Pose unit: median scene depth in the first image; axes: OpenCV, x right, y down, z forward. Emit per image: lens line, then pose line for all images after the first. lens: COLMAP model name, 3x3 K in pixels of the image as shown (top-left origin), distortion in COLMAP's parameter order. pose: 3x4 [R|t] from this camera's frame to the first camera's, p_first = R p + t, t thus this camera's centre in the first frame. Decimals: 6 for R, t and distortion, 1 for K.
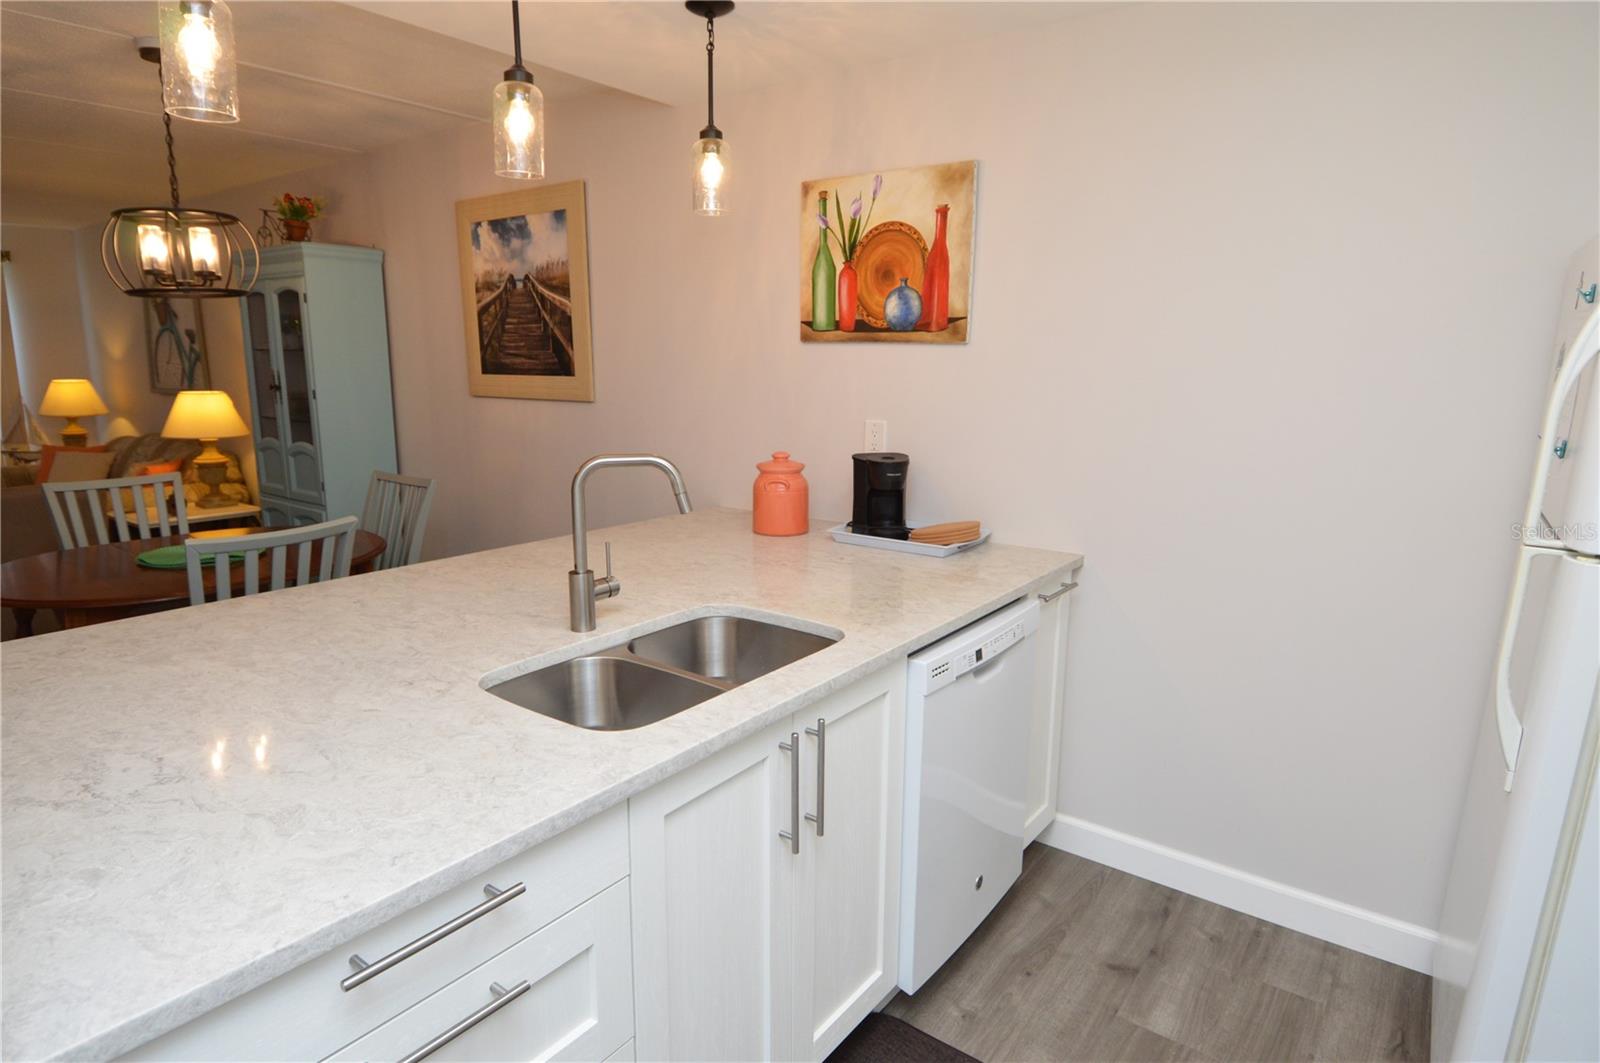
lens RADIAL K [[892.2, 0, 771.2], [0, 892.2, 533.1], [0, 0, 1]] dist [0.027615, -0.038244]
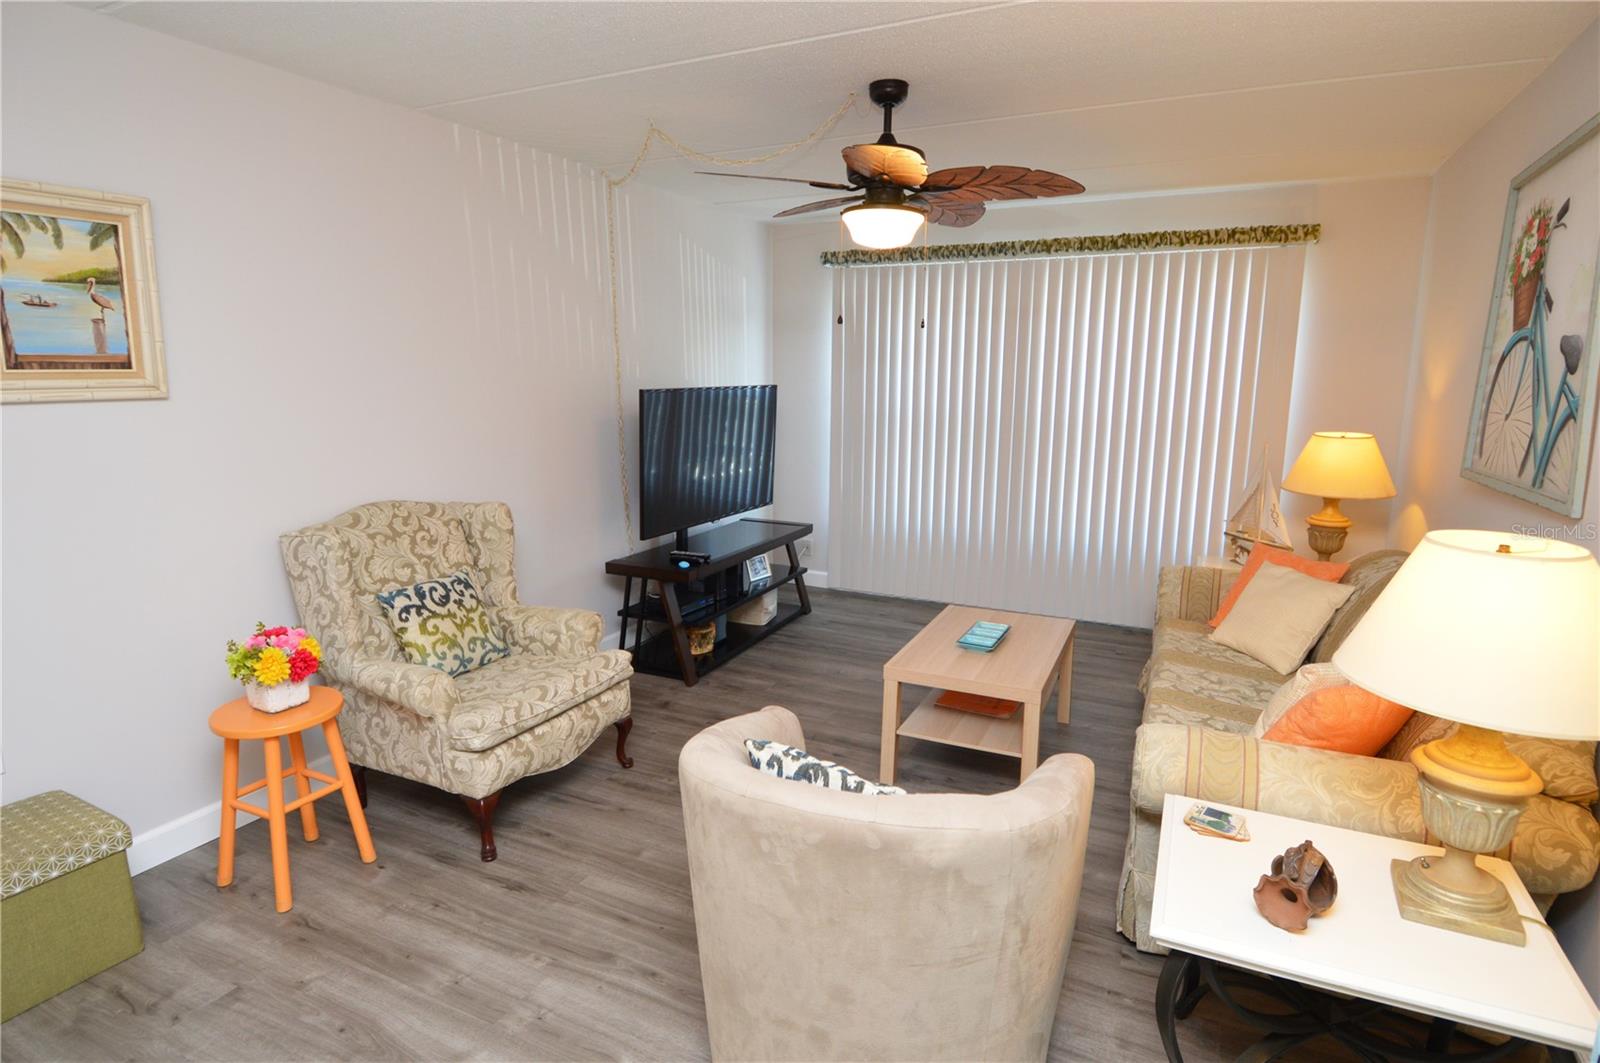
lens RADIAL K [[847.7, 0, 810.8], [0, 847.7, 524.6], [0, 0, 1]] dist [0.021456, -0.031384]
pose [[0.217125, 0.169602, -0.961297, -0.783147], [-0.194864, 0.972499, 0.127565, -0.286091], [0.956496, 0.159625, 0.244203, 1.332367]]
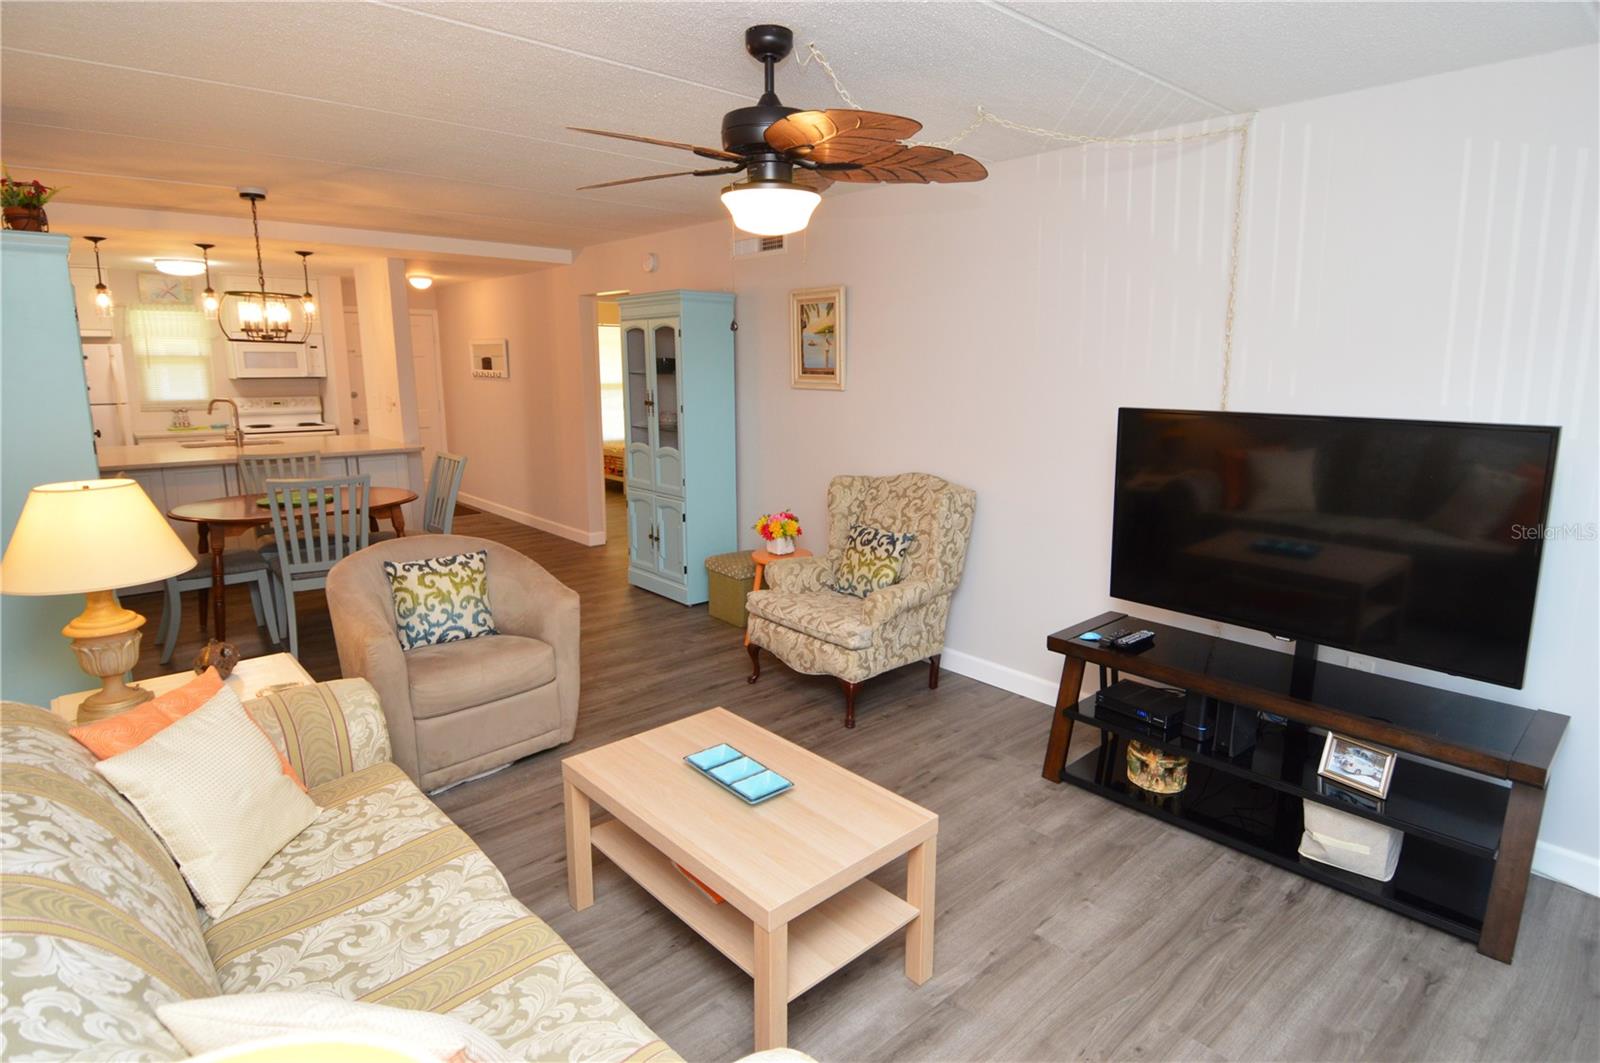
lens RADIAL K [[847.7, 0, 810.8], [0, 847.7, 524.6], [0, 0, 1]] dist [0.021456, -0.031384]
pose [[-0.983546, -0.047063, 0.174422, -2.006600], [0.021964, 0.927159, 0.374023, -0.544335], [-0.179320, 0.371700, -0.910870, 2.480772]]
